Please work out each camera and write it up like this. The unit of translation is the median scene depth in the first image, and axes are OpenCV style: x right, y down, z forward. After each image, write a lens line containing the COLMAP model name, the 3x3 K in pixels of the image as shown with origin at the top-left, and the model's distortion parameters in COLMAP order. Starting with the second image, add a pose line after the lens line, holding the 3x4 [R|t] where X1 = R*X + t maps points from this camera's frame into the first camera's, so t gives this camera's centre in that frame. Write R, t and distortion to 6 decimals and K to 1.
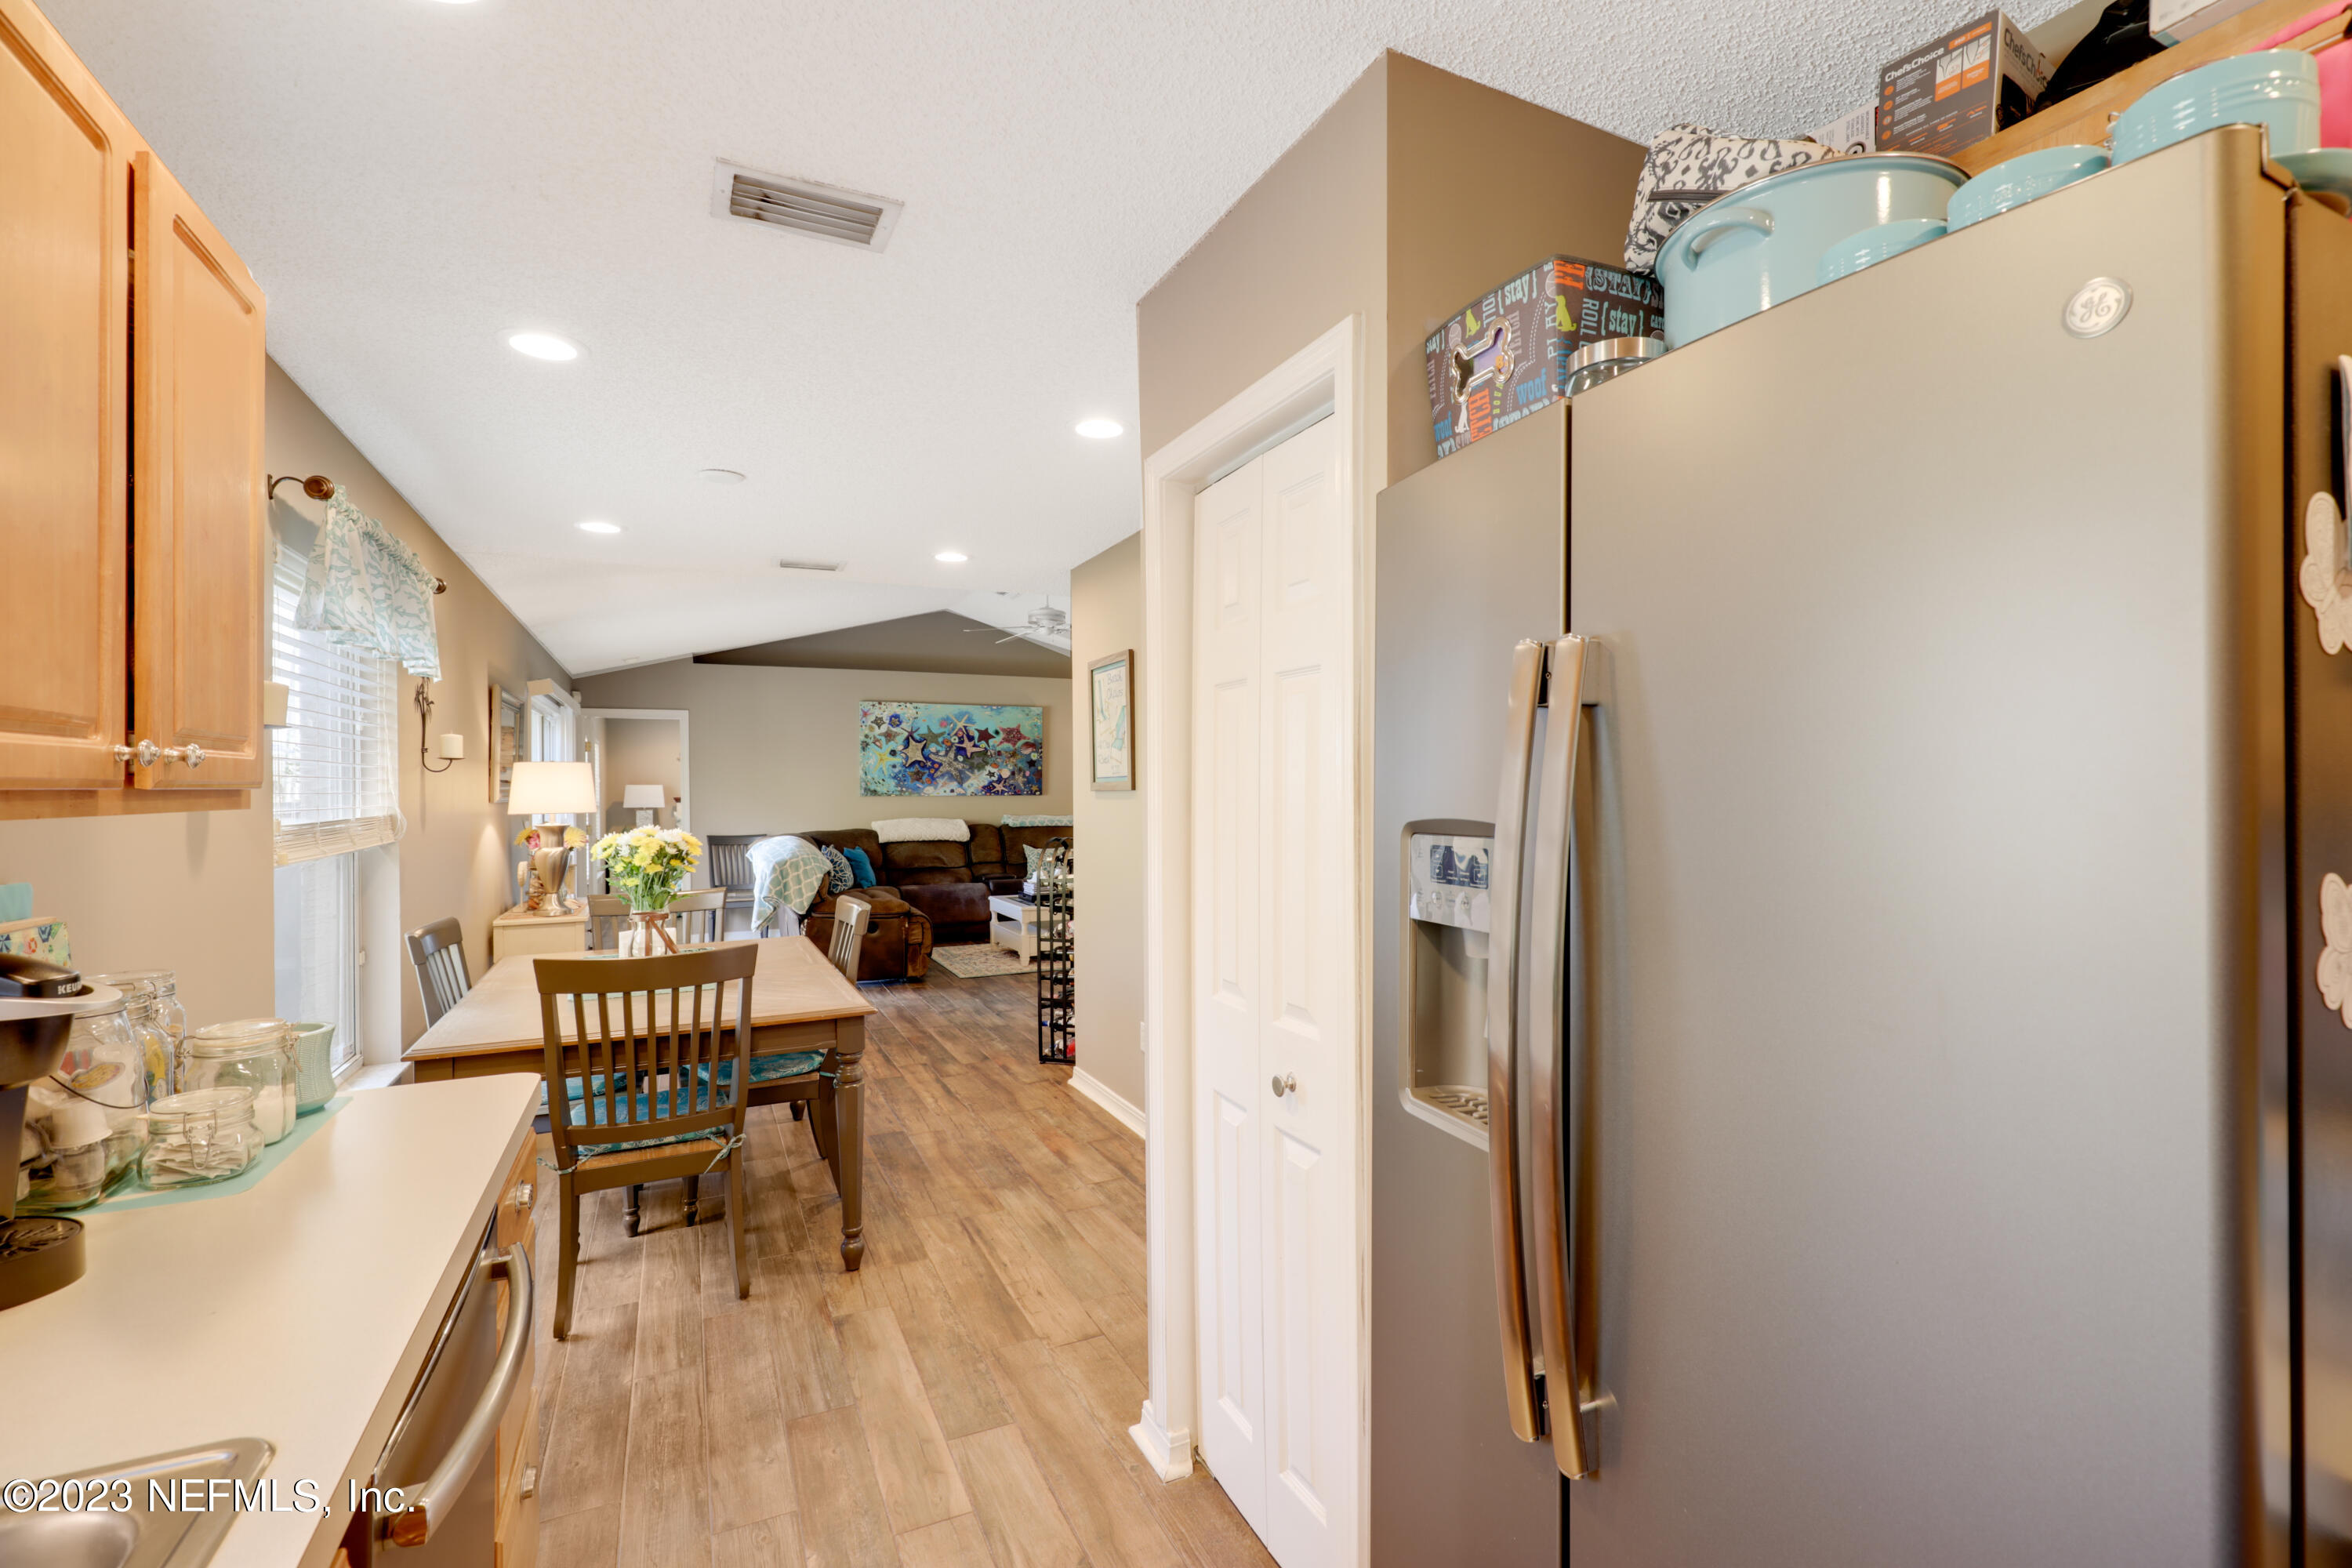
lens RADIAL K [[1062.7, 0, 1193.1], [0, 1062.7, 786.8], [0, 0, 1]] dist [-0.002116, -0.000011]
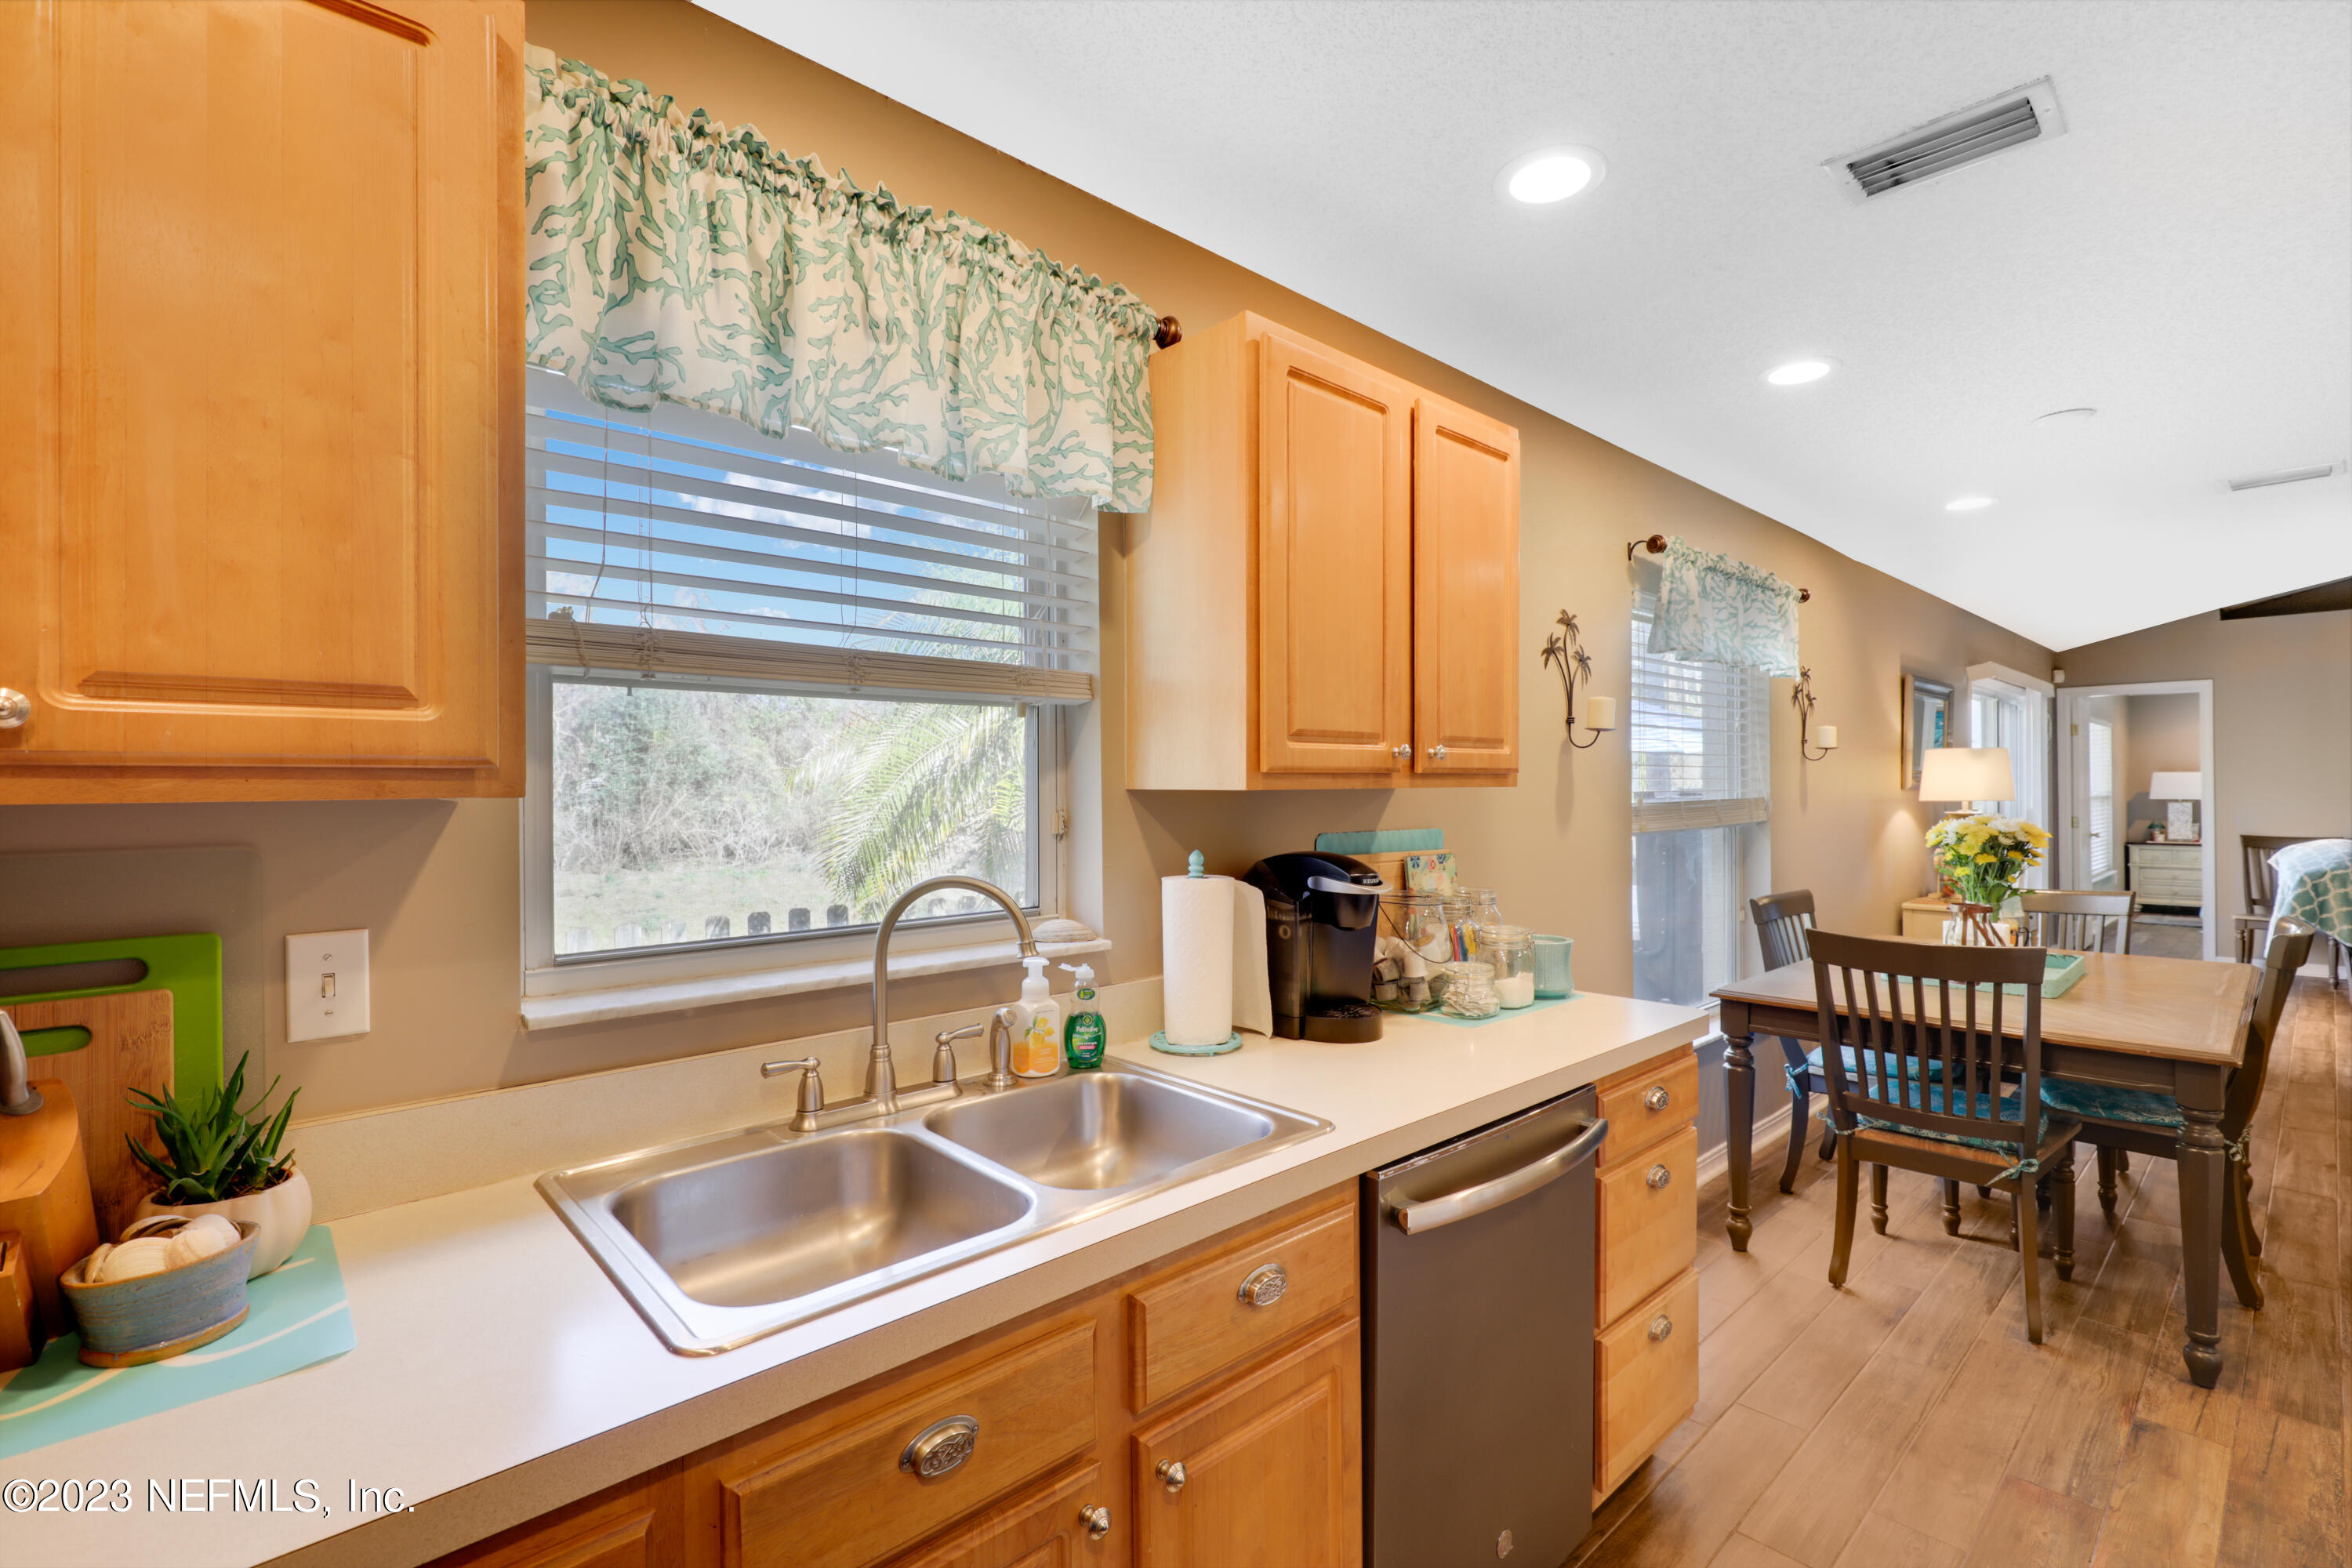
lens RADIAL K [[1062.7, 0, 1193.1], [0, 1062.7, 786.8], [0, 0, 1]] dist [-0.002116, -0.000011]
pose [[0.282377, 0.005878, -0.959285, 0.231138], [0.003374, 0.999969, 0.007121, 0.004694], [0.959298, -0.005248, 0.282348, 0.070528]]
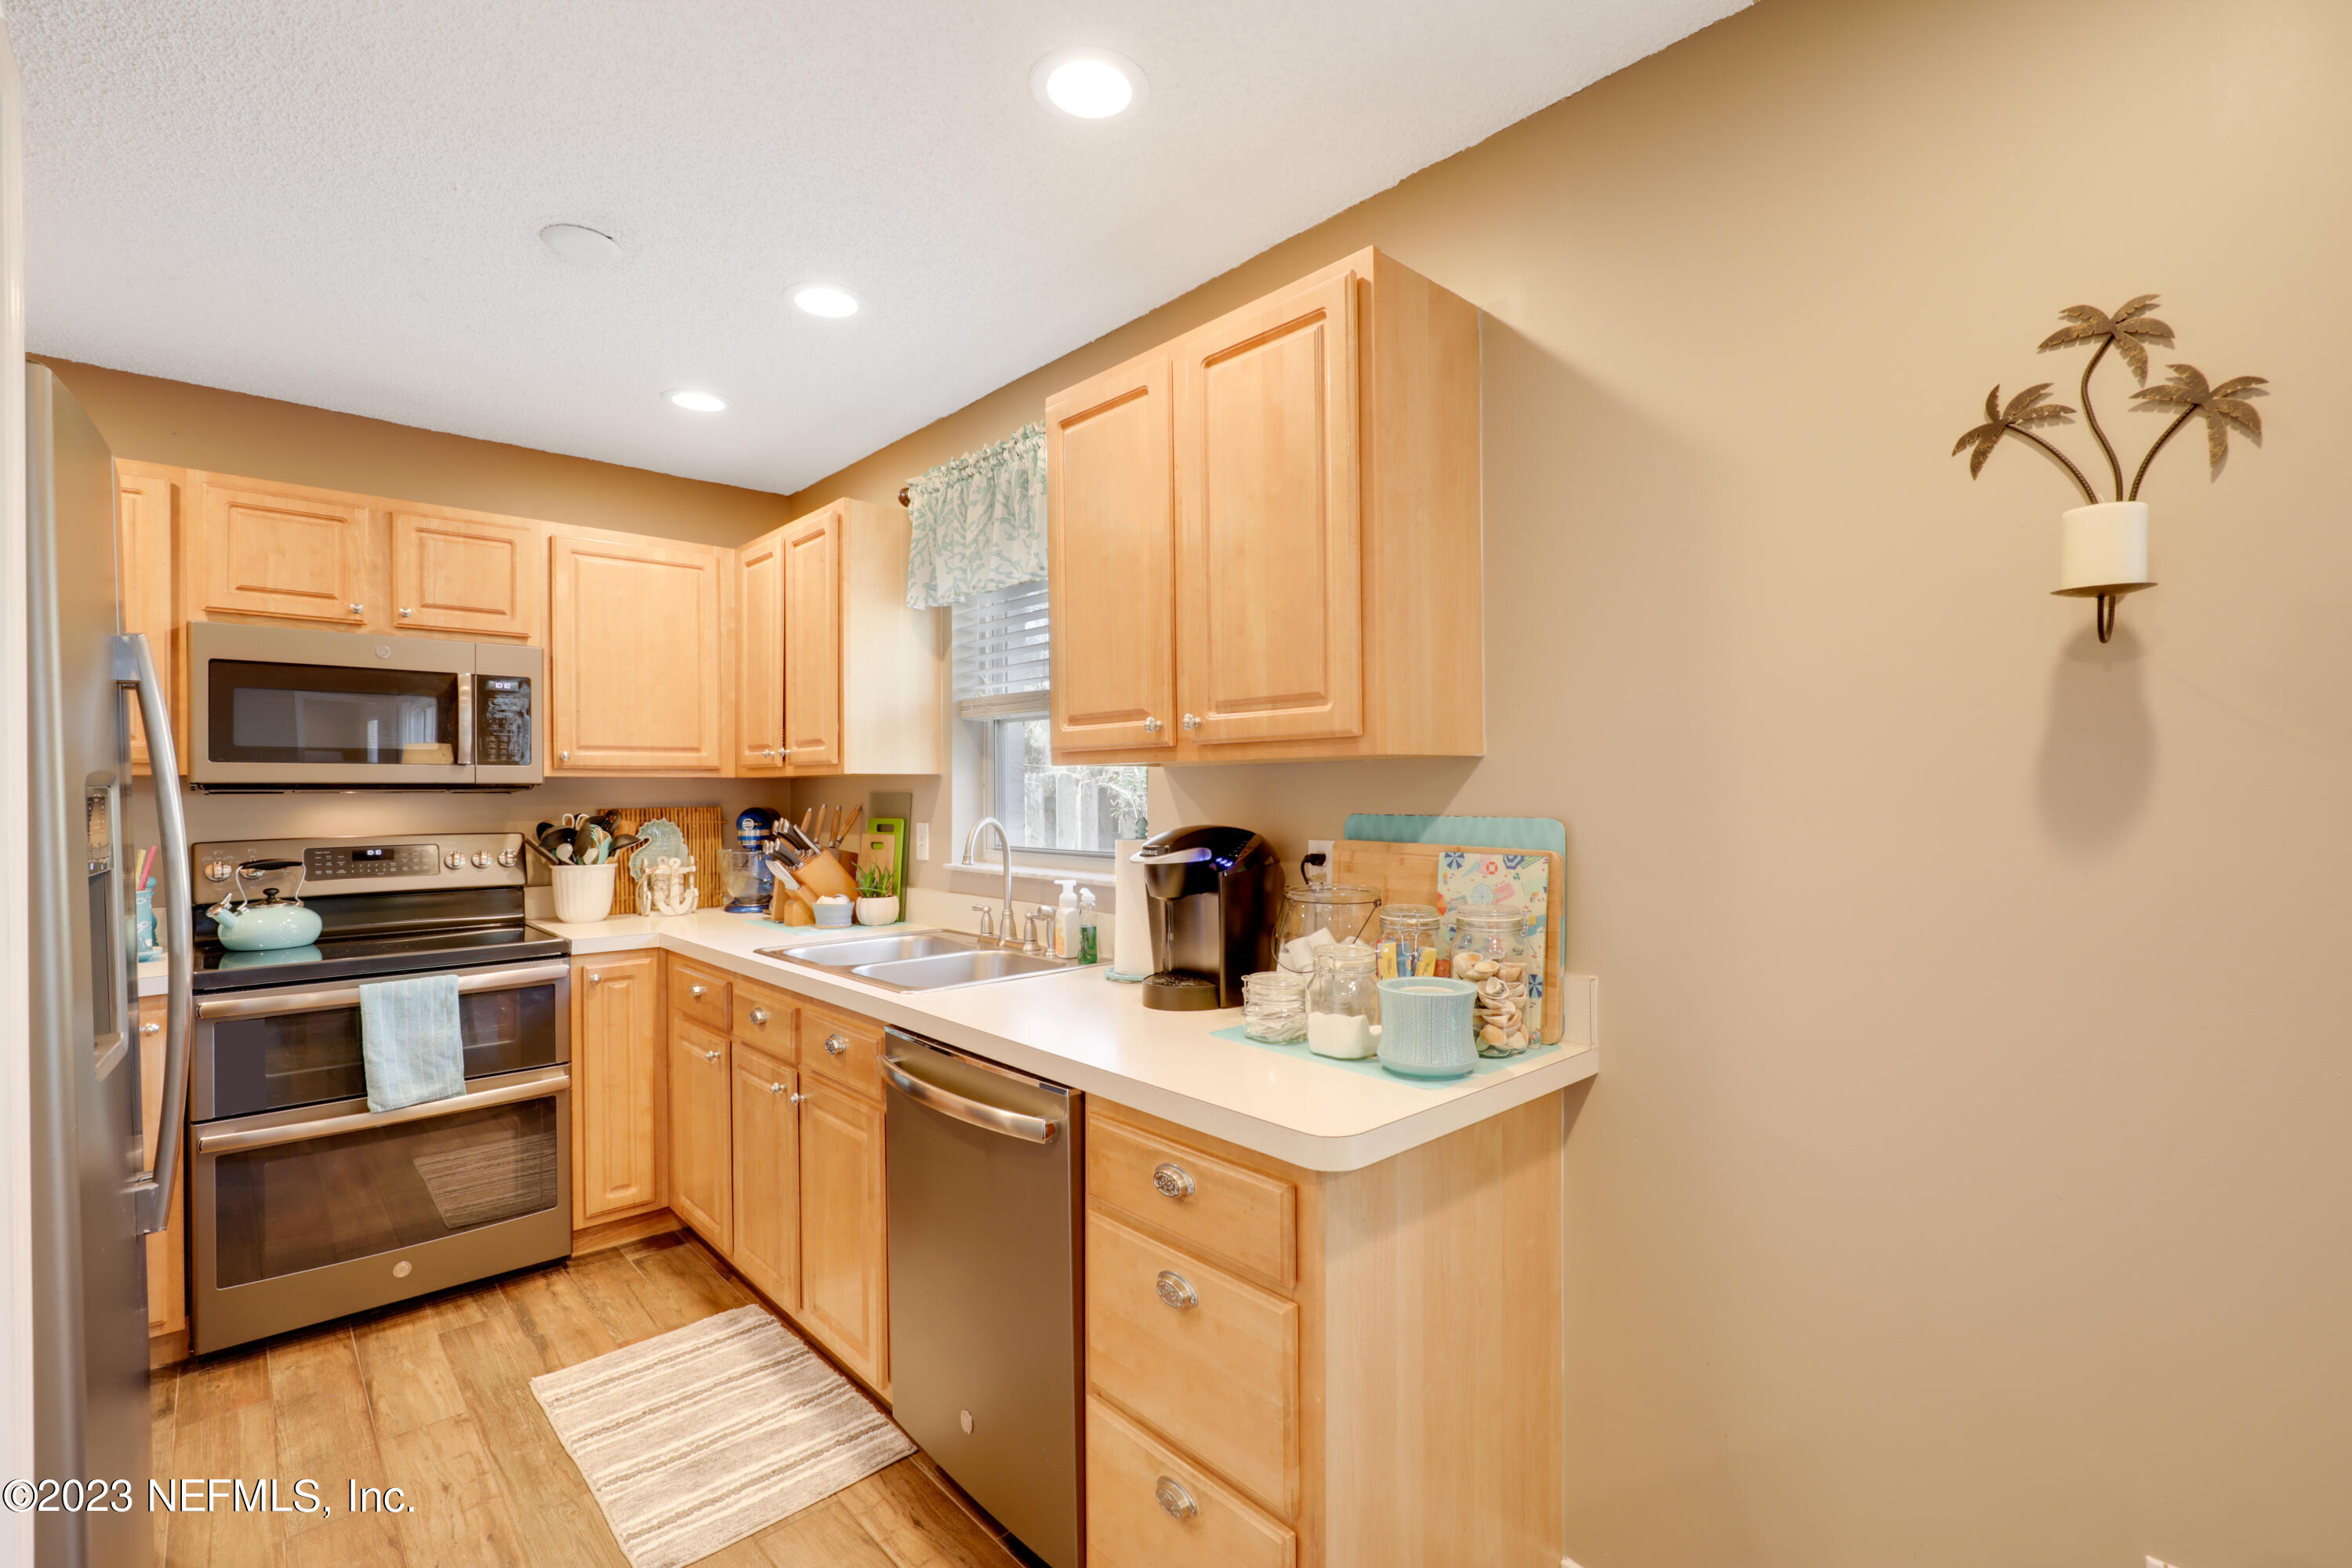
lens RADIAL K [[1062.7, 0, 1193.1], [0, 1062.7, 786.8], [0, 0, 1]] dist [-0.002116, -0.000011]
pose [[-0.961977, 0.008811, -0.272989, -0.234367], [0.010072, 0.999944, -0.003217, 0.029829], [0.272945, -0.005845, -0.962012, 1.069598]]
